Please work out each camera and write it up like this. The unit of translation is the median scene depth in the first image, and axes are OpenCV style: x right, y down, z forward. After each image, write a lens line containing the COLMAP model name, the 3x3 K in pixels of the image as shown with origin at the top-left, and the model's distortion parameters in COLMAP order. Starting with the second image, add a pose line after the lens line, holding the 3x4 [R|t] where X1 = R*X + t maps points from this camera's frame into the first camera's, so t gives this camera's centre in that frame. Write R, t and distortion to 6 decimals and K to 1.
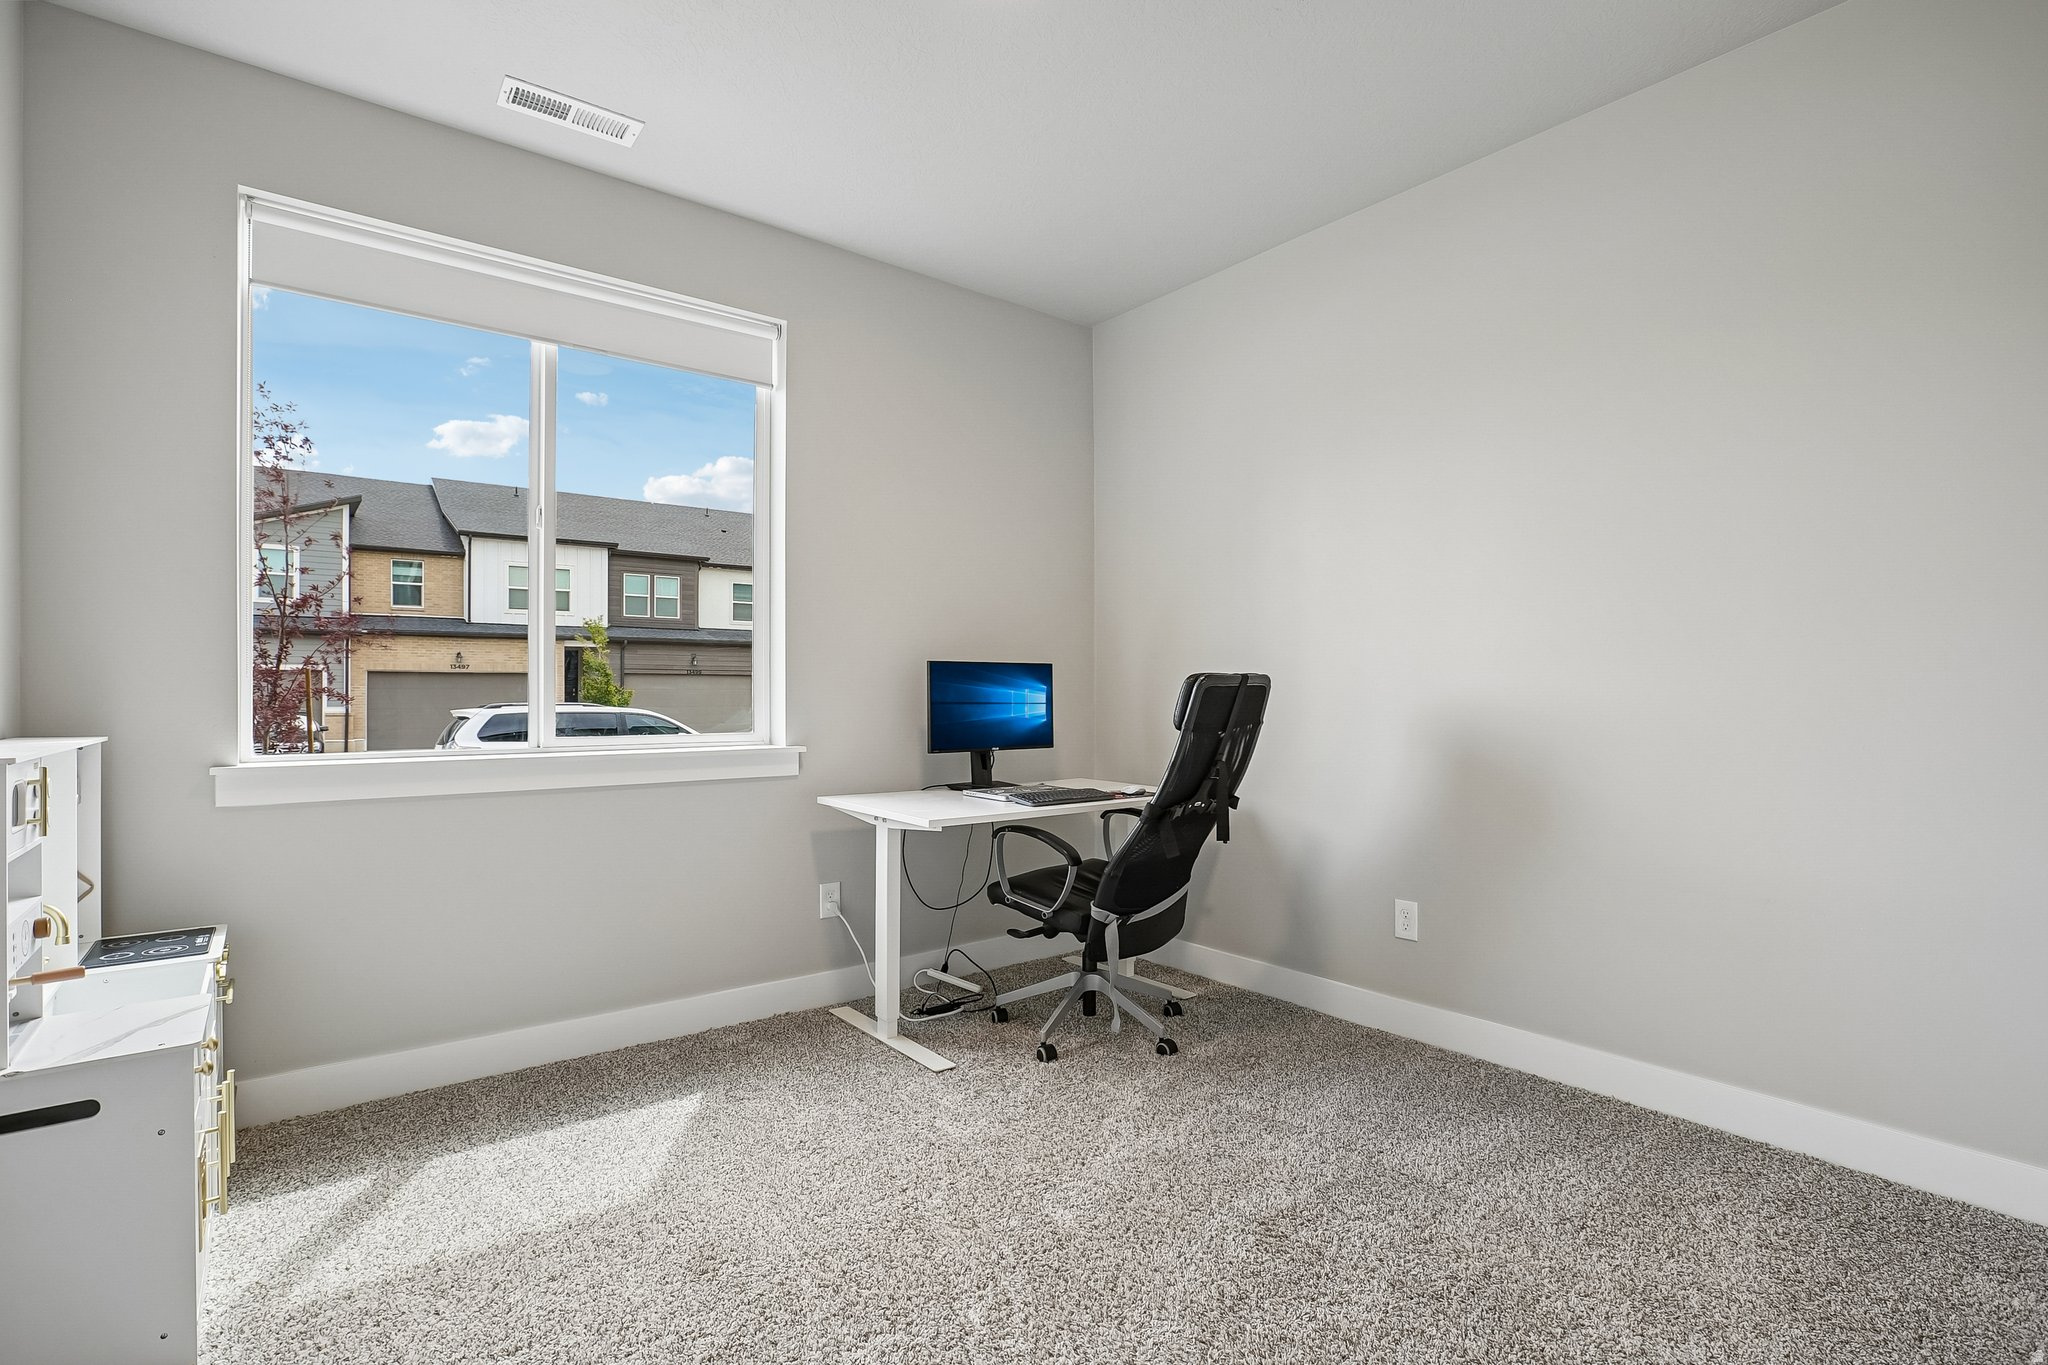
lens RADIAL K [[943.1, 0, 1027.3], [0, 943.1, 690.6], [0, 0, 1]] dist [-0.057605, 0.025123]
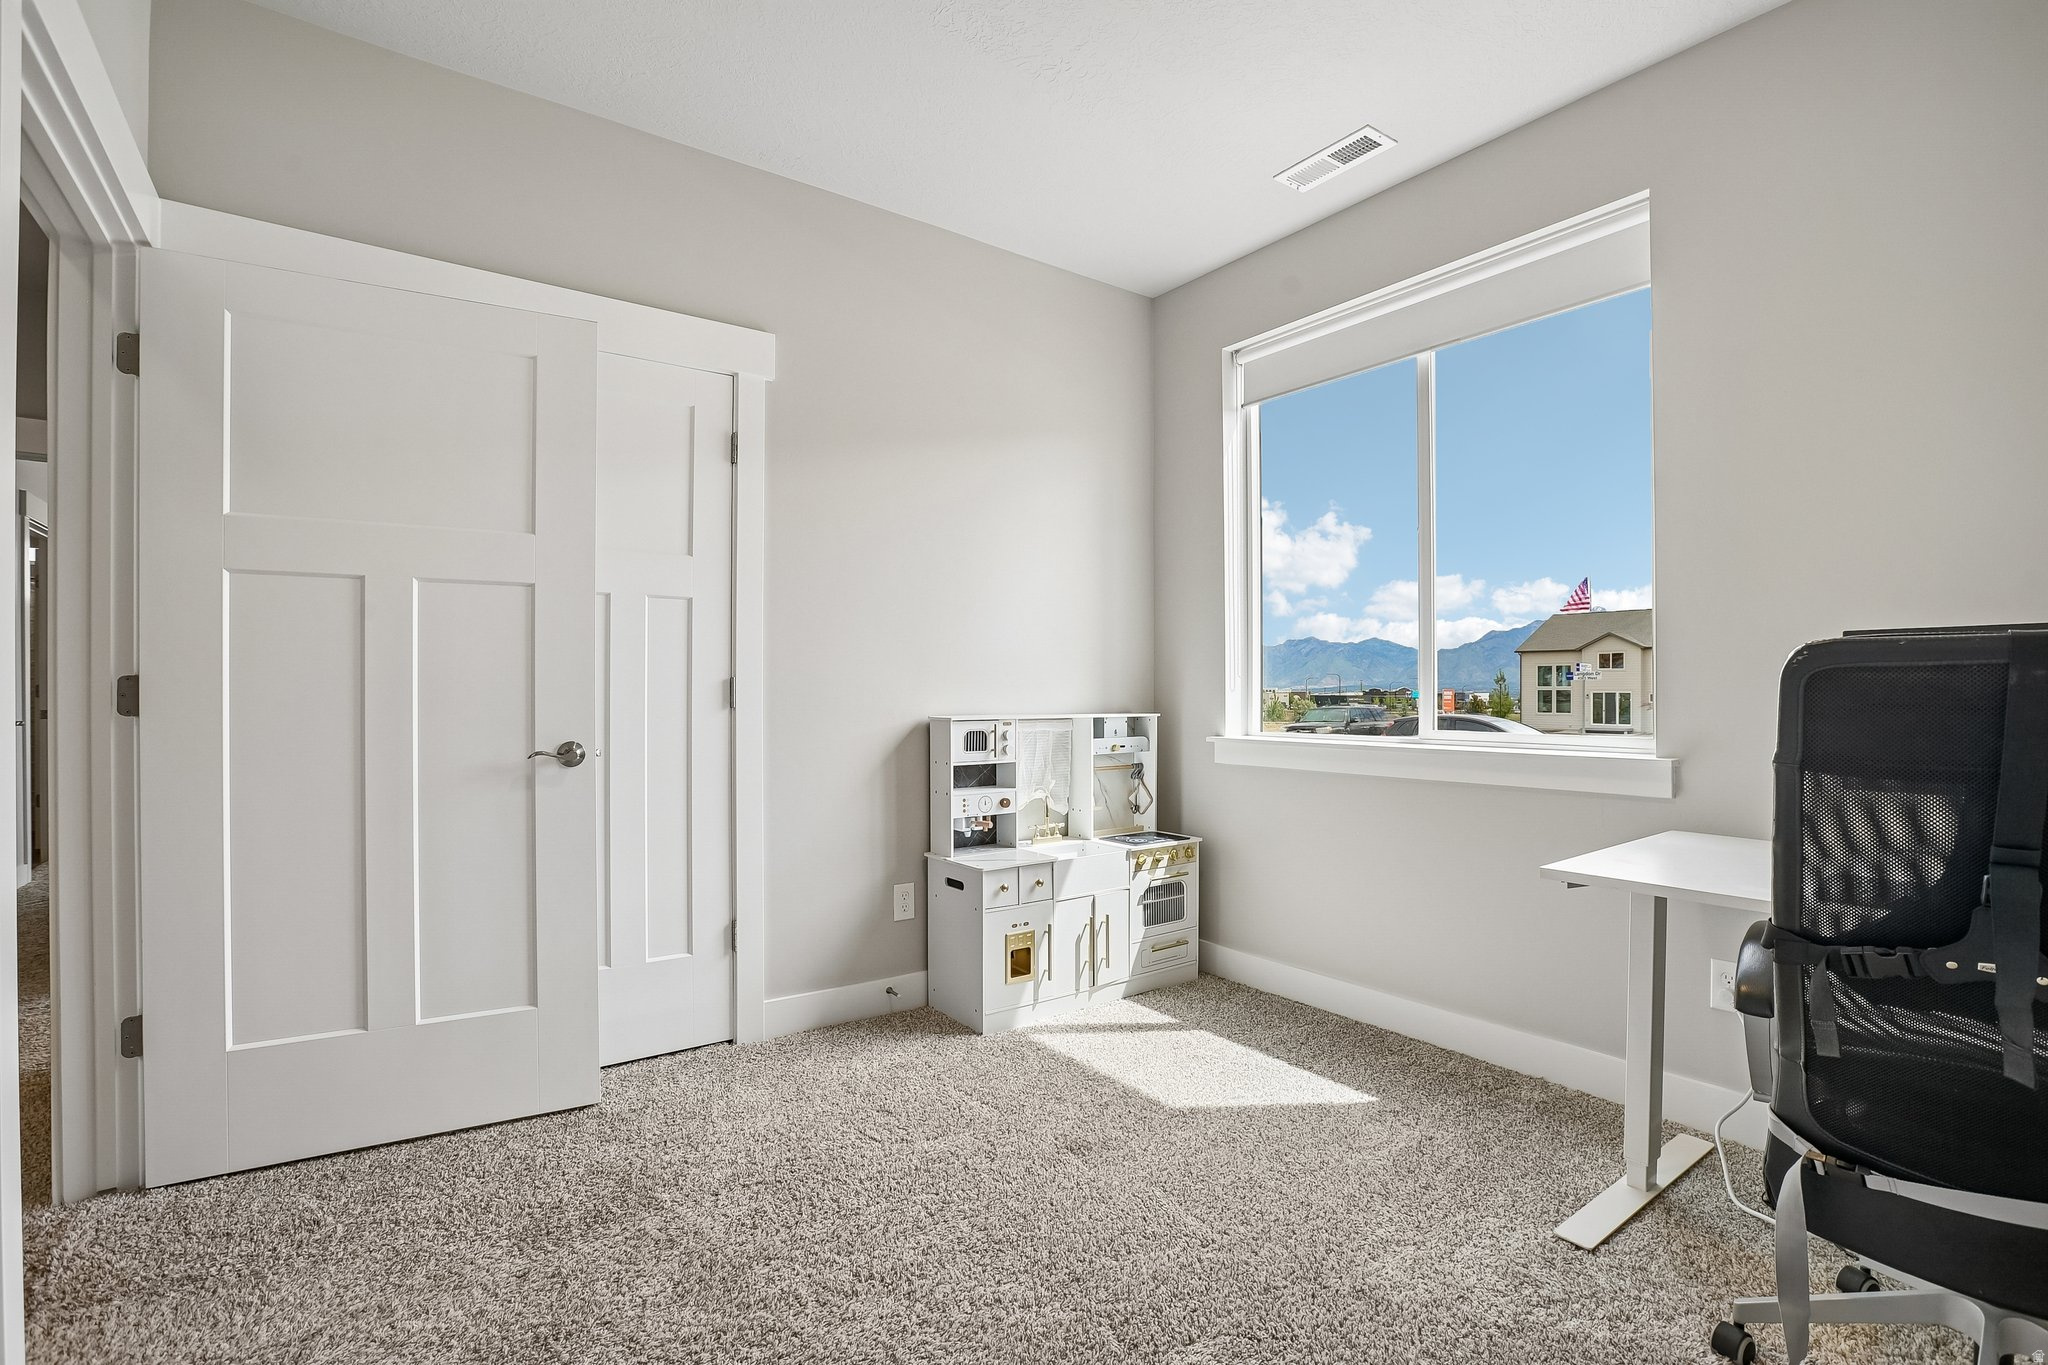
lens RADIAL K [[943.1, 0, 1027.3], [0, 943.1, 690.6], [0, 0, 1]] dist [-0.057605, 0.025123]
pose [[-0.035536, 0.002654, -0.999365, 0.673213], [0.007671, 0.999968, 0.002383, 0.000906], [0.999339, -0.007581, -0.035555, 0.717586]]
